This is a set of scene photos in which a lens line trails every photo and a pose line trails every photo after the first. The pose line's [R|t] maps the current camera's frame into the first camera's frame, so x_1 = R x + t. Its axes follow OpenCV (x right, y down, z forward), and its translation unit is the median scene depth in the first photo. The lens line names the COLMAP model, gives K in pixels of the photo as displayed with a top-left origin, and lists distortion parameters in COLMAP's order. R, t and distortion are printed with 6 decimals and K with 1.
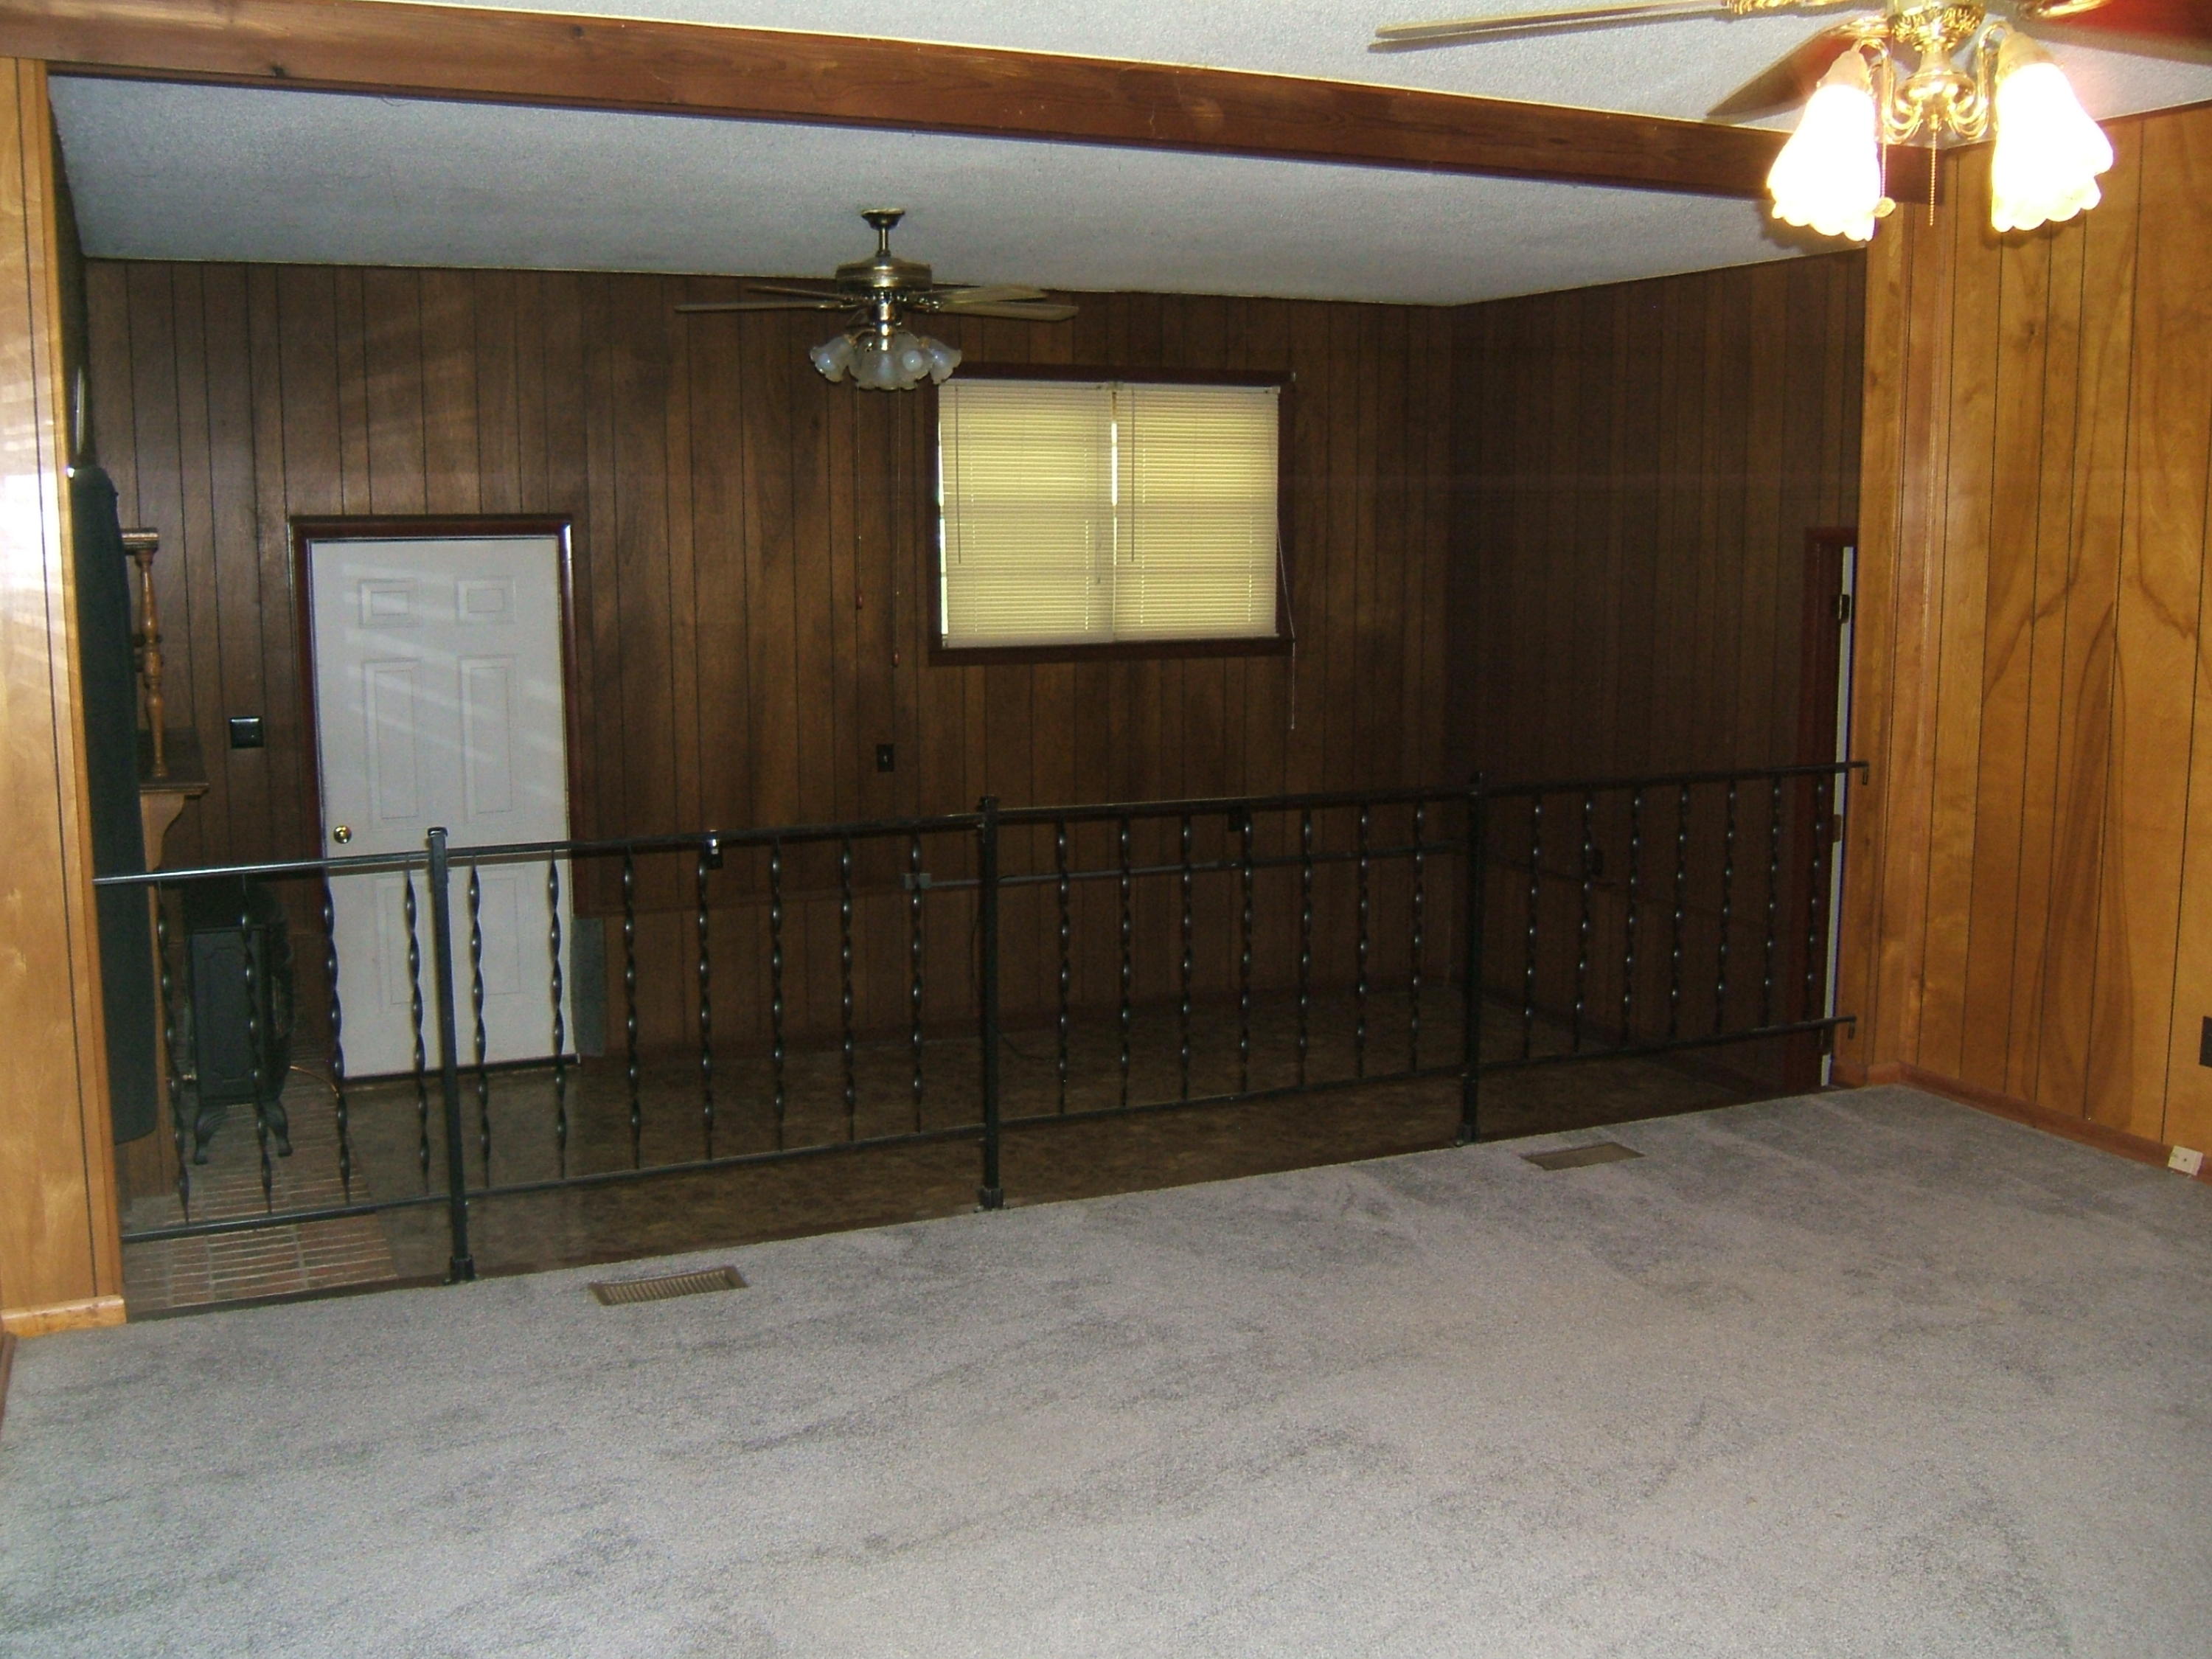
lens RADIAL K [[2136.8, 0, 1106.0], [0, 2136.8, 829.5], [0, 0, 1]] dist [-0.108837, 0.042018]
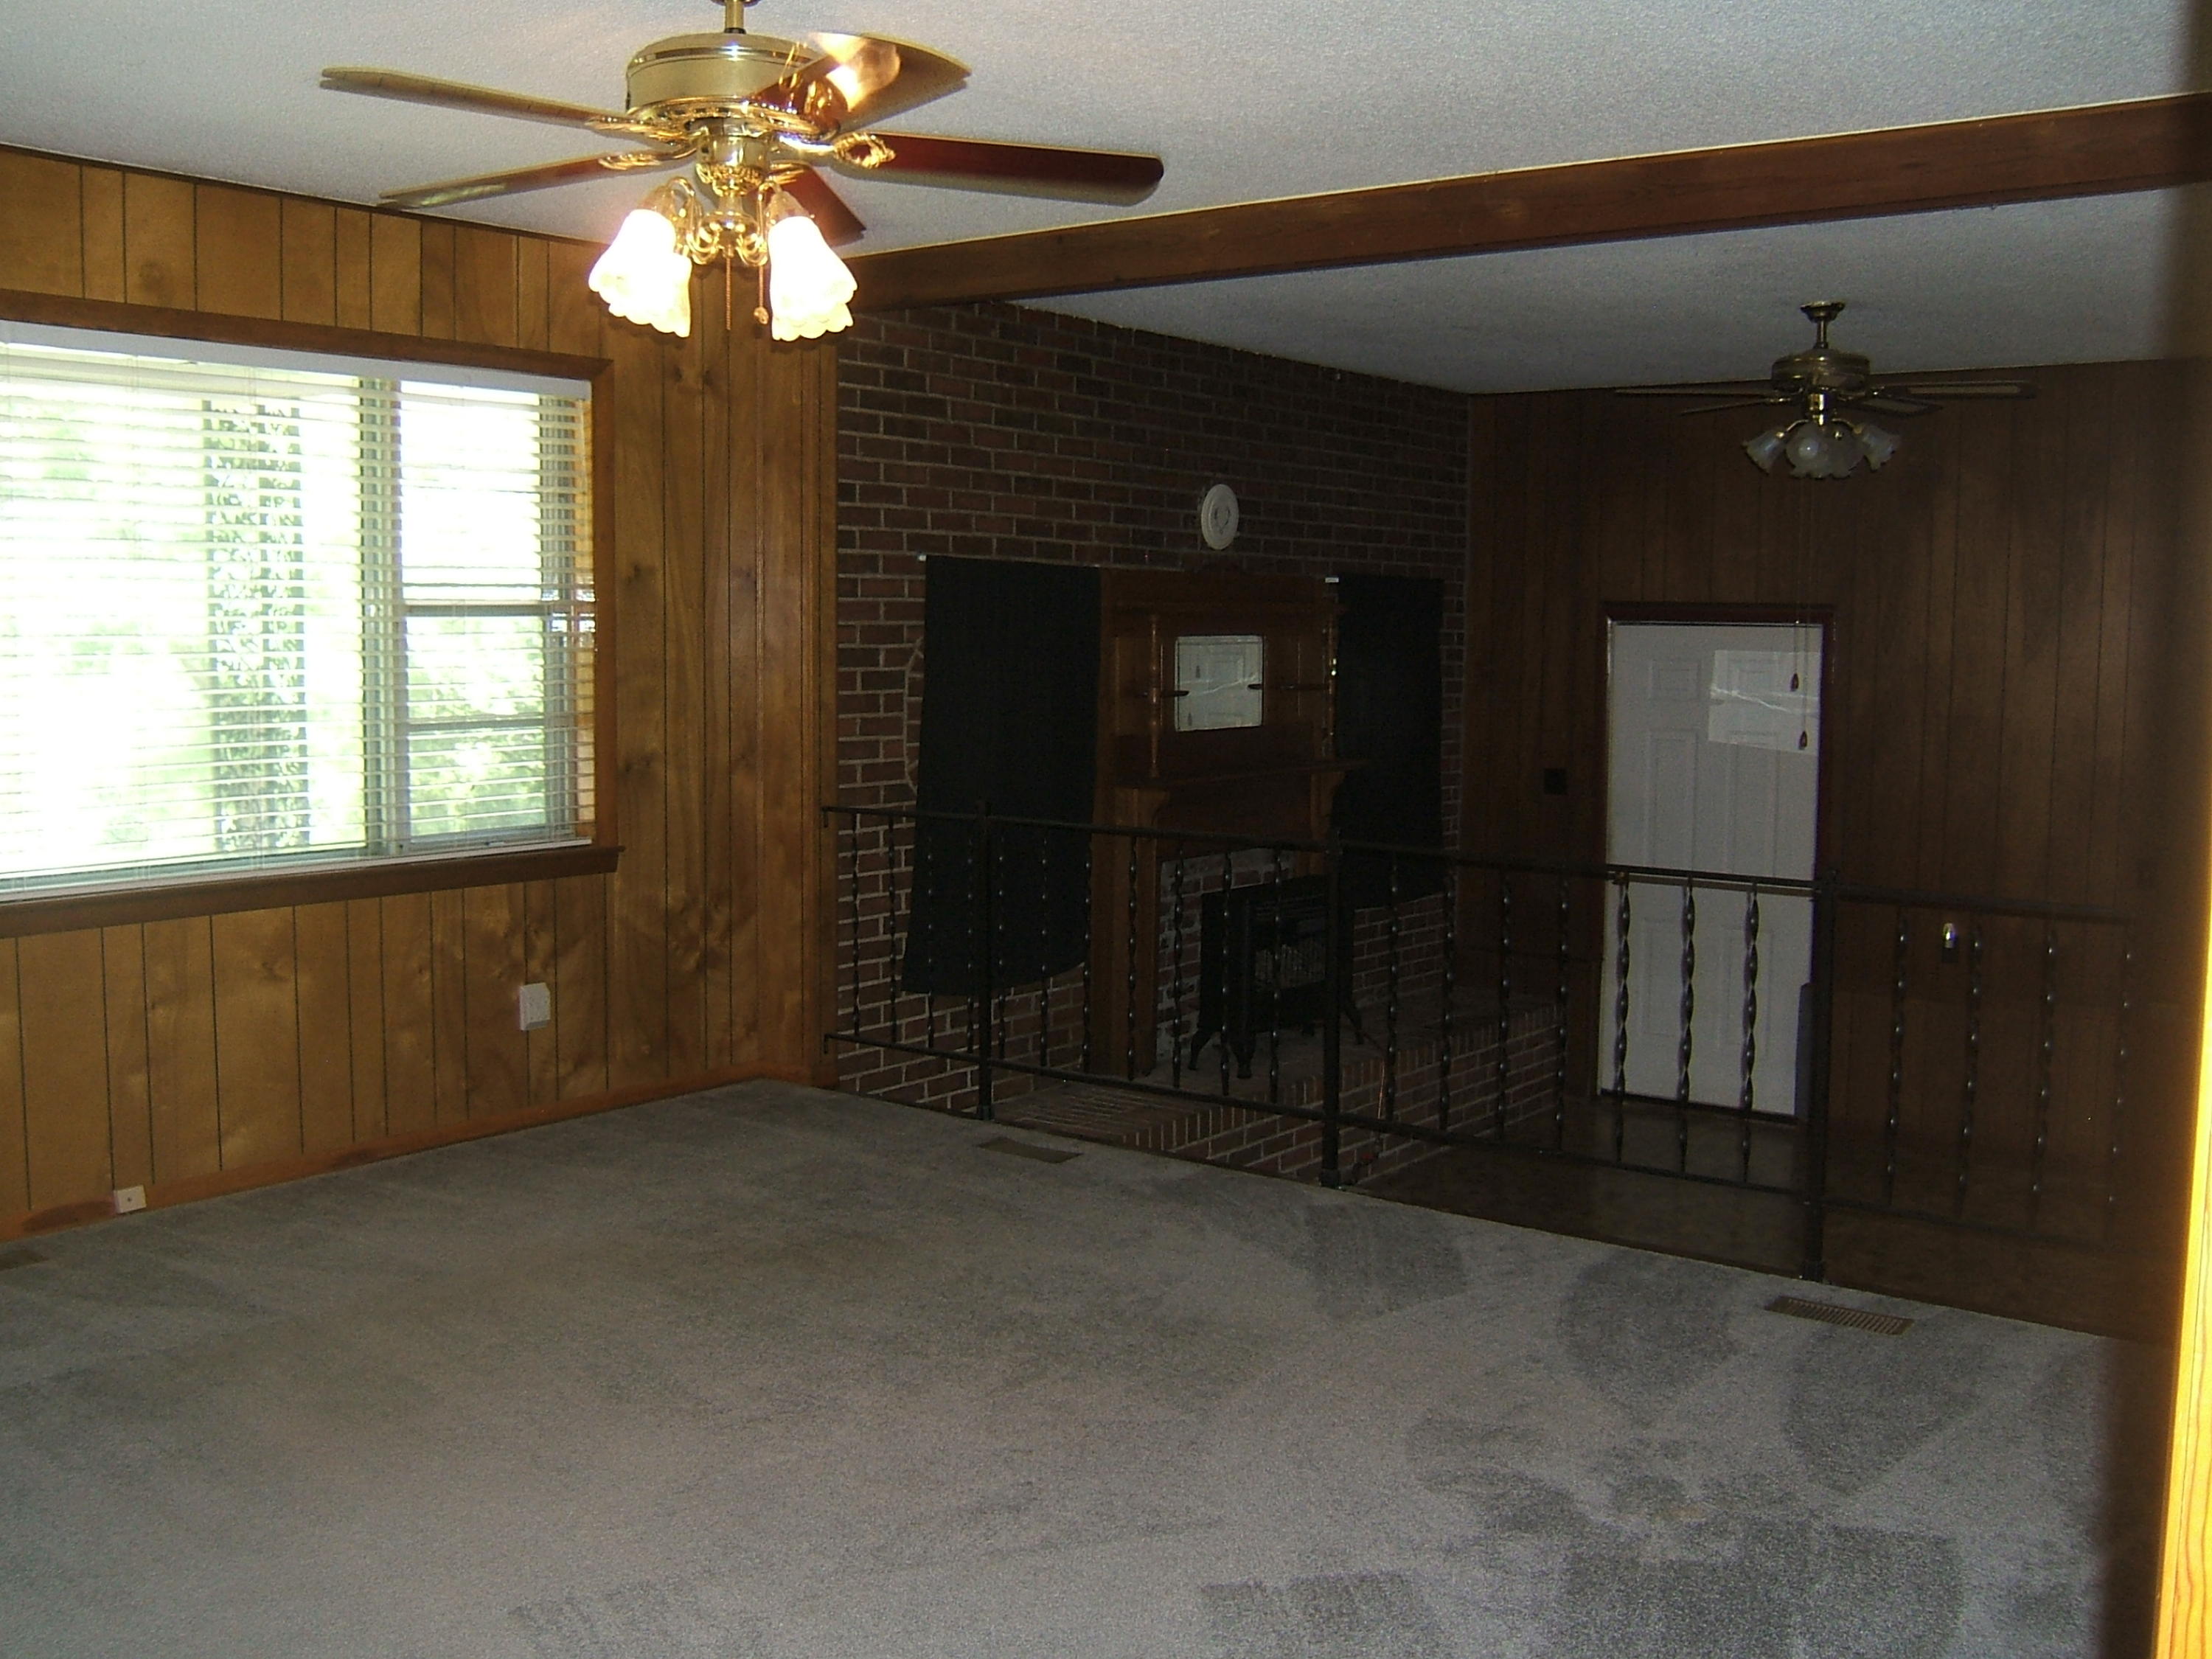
lens RADIAL K [[2136.8, 0, 1106.0], [0, 2136.8, 829.5], [0, 0, 1]] dist [-0.108837, 0.042018]
pose [[0.469270, 0.086246, -0.878833, 0.645477], [-0.136099, 0.990392, 0.024521, -0.018011], [0.872504, 0.108101, 0.476499, 0.242303]]
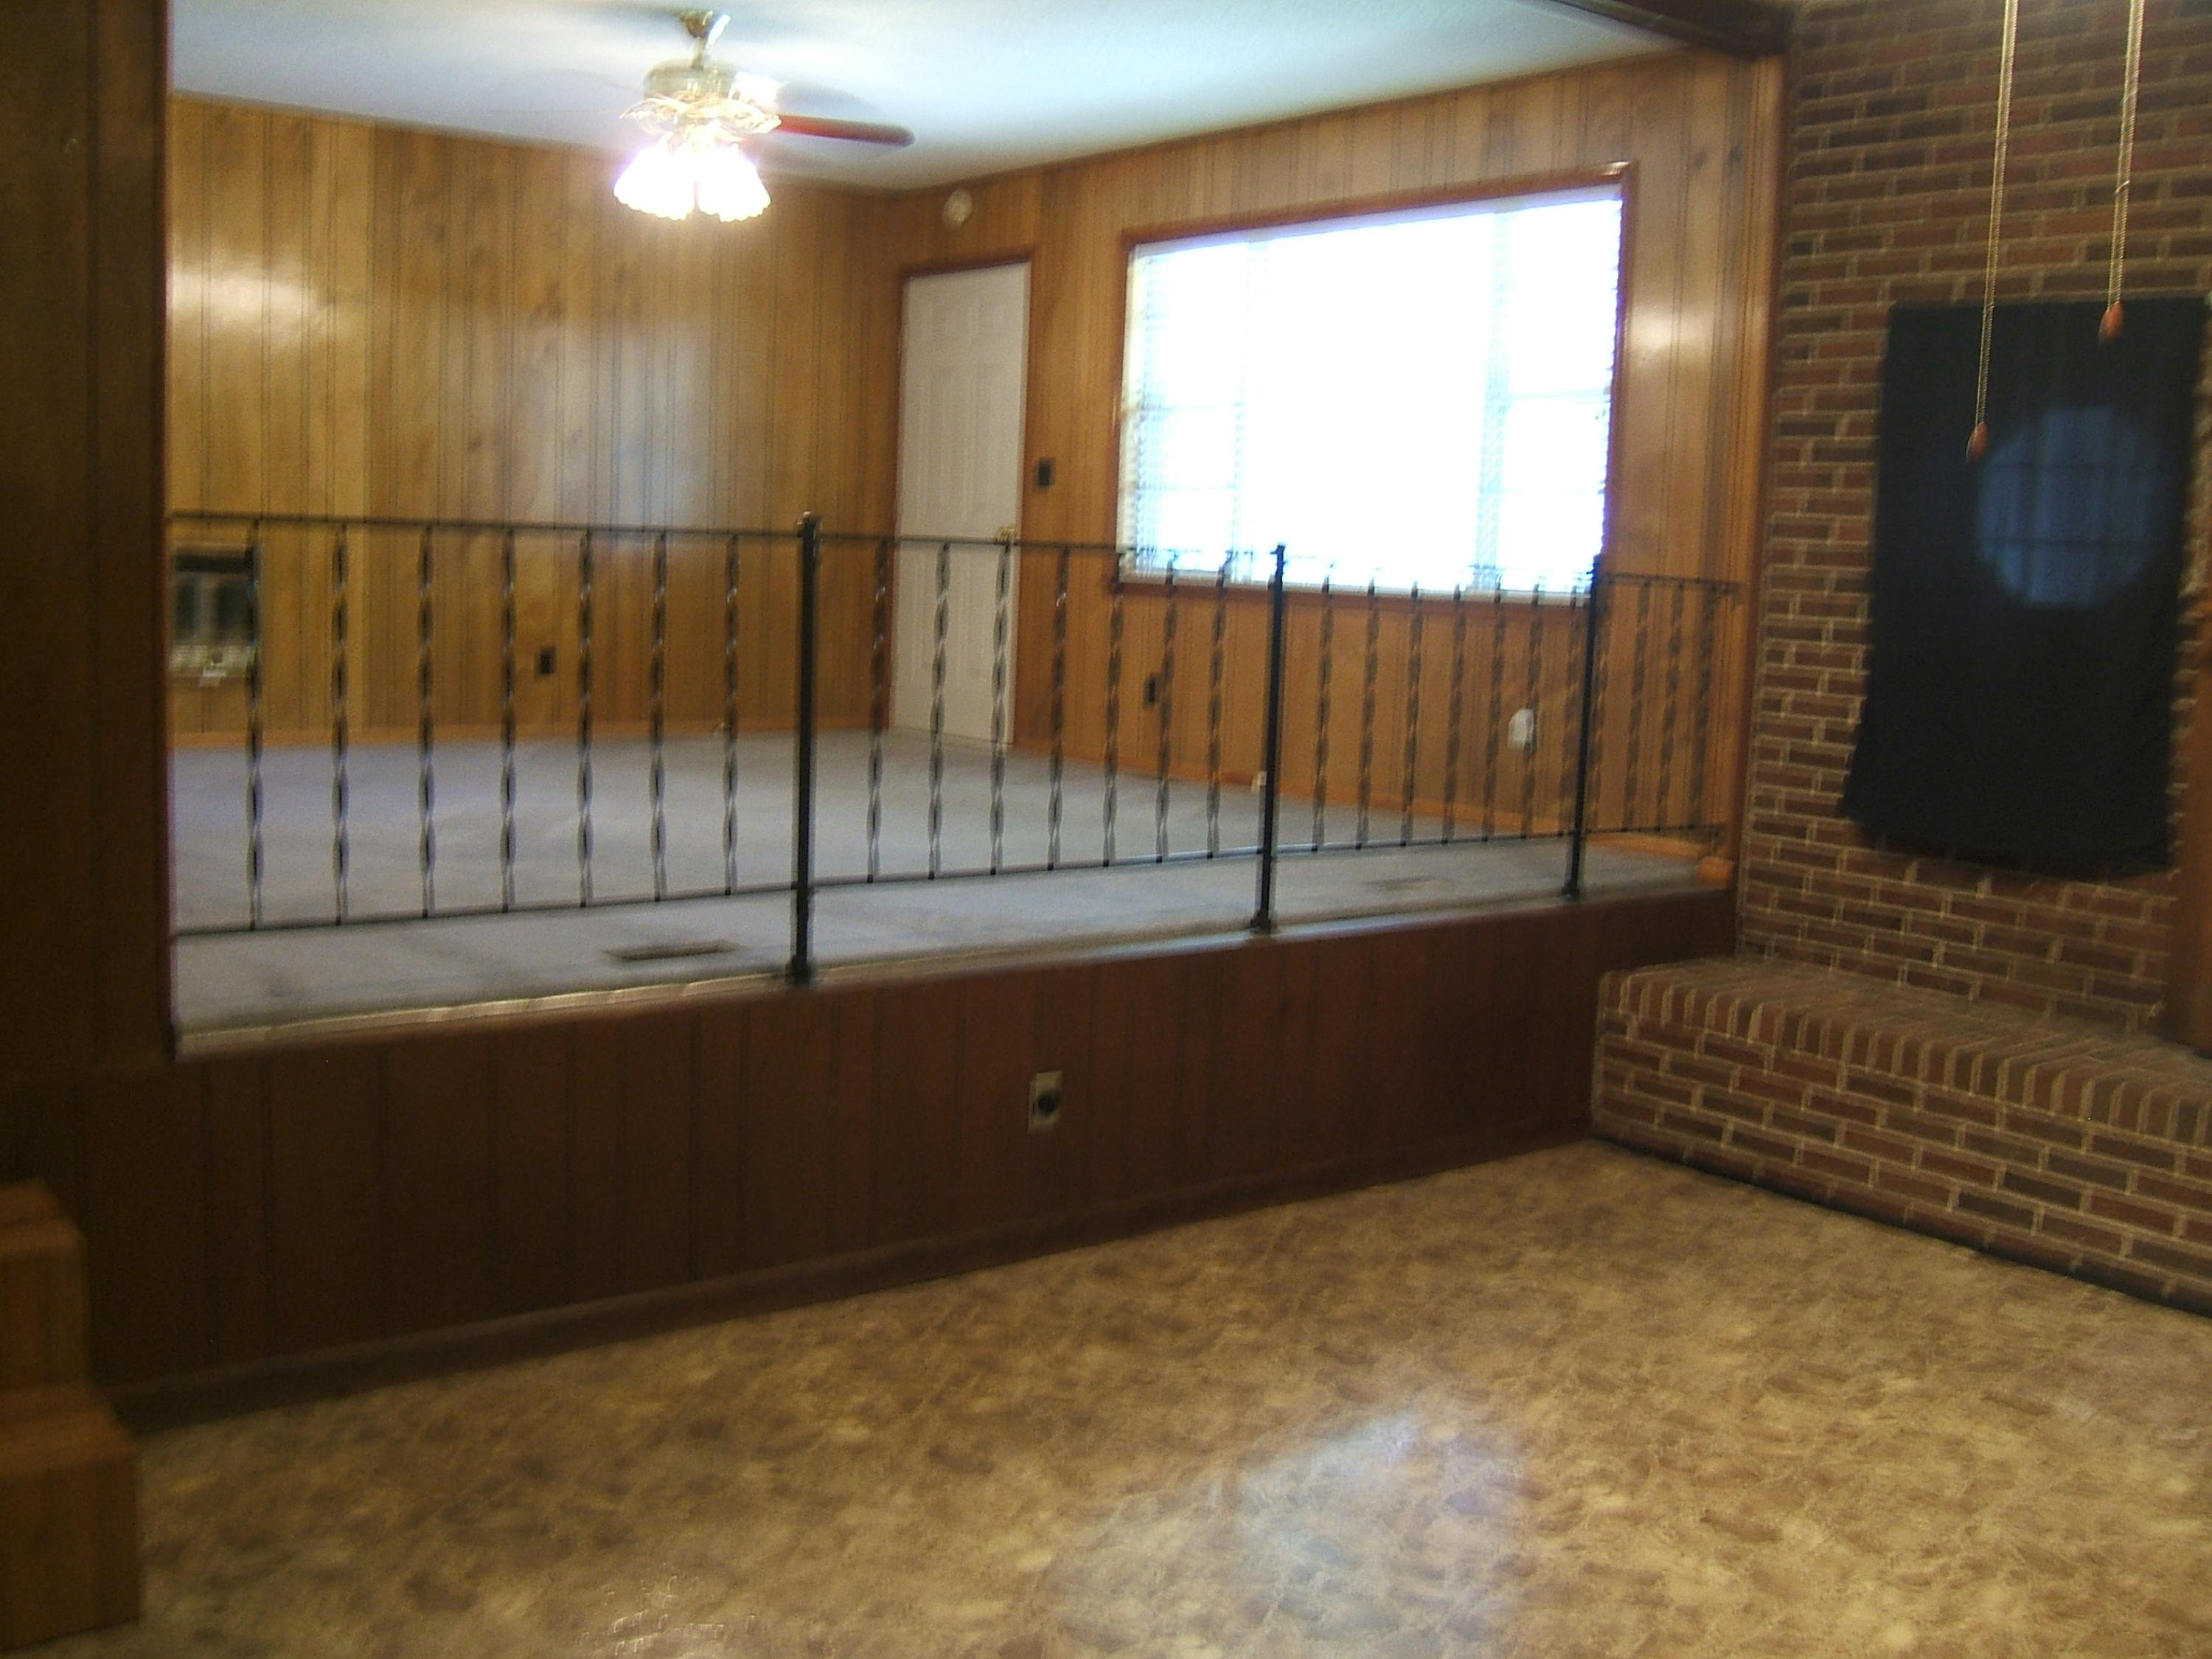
lens RADIAL K [[2136.8, 0, 1106.0], [0, 2136.8, 829.5], [0, 0, 1]] dist [-0.108837, 0.042018]
pose [[-0.967741, -0.012439, -0.251640, 0.206440], [-0.081155, 0.960937, 0.264601, -0.108526], [0.238519, 0.276488, -0.930948, 1.453278]]
